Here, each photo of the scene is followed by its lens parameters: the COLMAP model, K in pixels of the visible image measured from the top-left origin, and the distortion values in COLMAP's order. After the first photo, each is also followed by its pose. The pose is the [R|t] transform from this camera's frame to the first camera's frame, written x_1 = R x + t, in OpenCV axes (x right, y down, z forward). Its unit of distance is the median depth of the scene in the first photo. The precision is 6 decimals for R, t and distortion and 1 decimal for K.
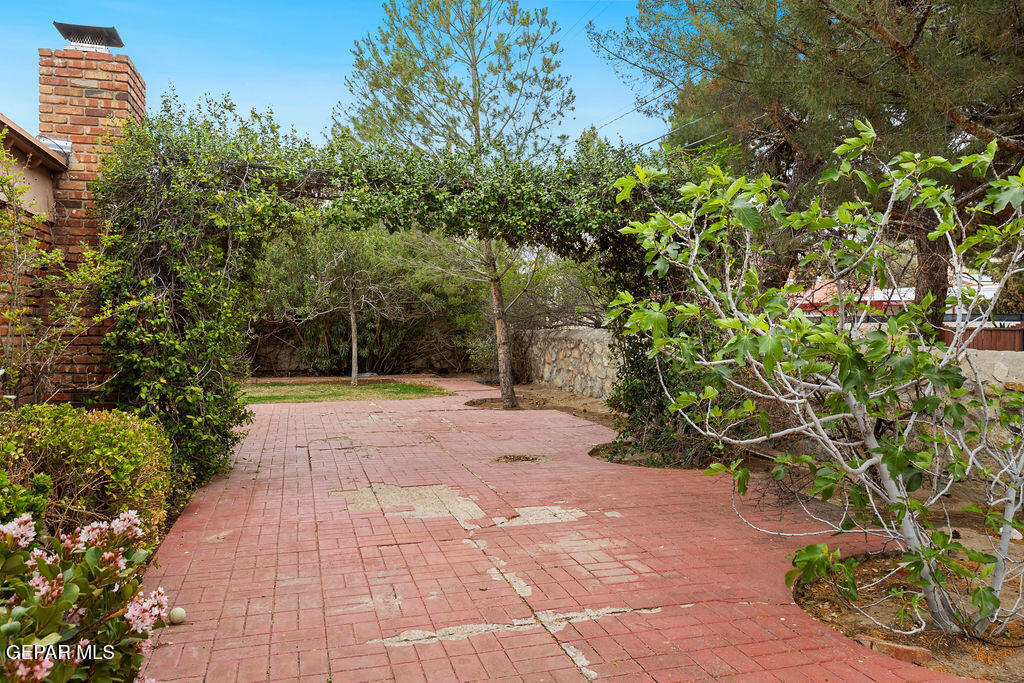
lens RADIAL K [[766.9, 0, 512.0], [0, 766.9, 341.5], [0, 0, 1]] dist [0.003576, 0.004086]
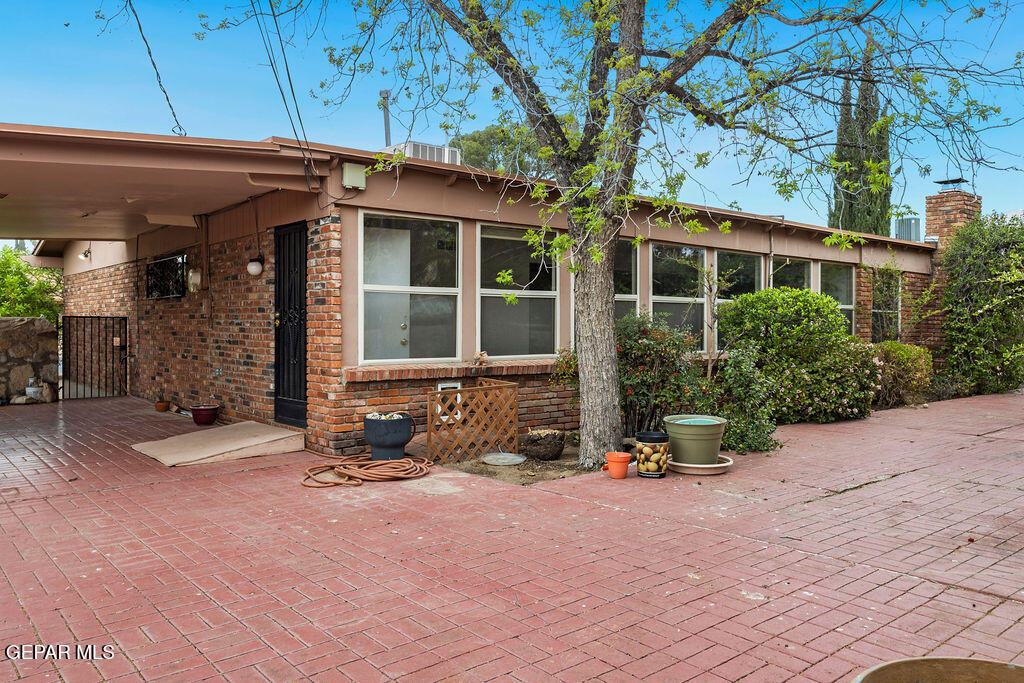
lens RADIAL K [[766.9, 0, 512.0], [0, 766.9, 341.5], [0, 0, 1]] dist [0.003576, 0.004086]
pose [[0.408129, 0.021490, -0.912671, 0.931042], [-0.020300, 0.999689, 0.014461, 0.033057], [0.912698, 0.012625, 0.408439, -0.996026]]
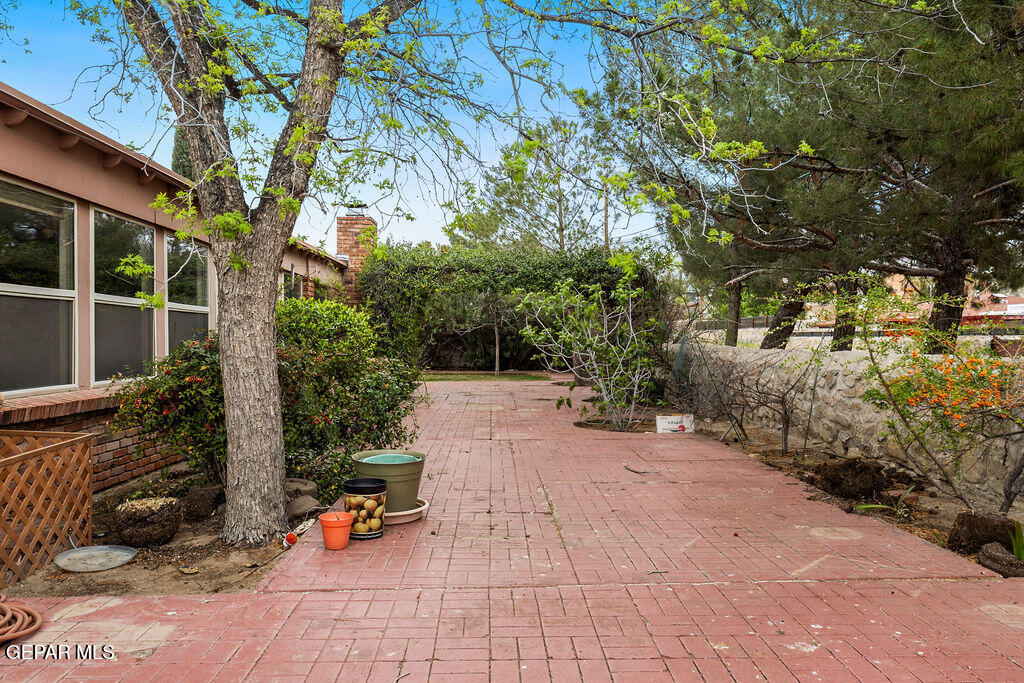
lens RADIAL K [[766.9, 0, 512.0], [0, 766.9, 341.5], [0, 0, 1]] dist [0.003576, 0.004086]
pose [[0.969414, 0.001678, -0.245426, 0.475032], [-0.005745, 0.999858, -0.015857, 0.034262], [0.245364, 0.016782, 0.969286, -1.122752]]
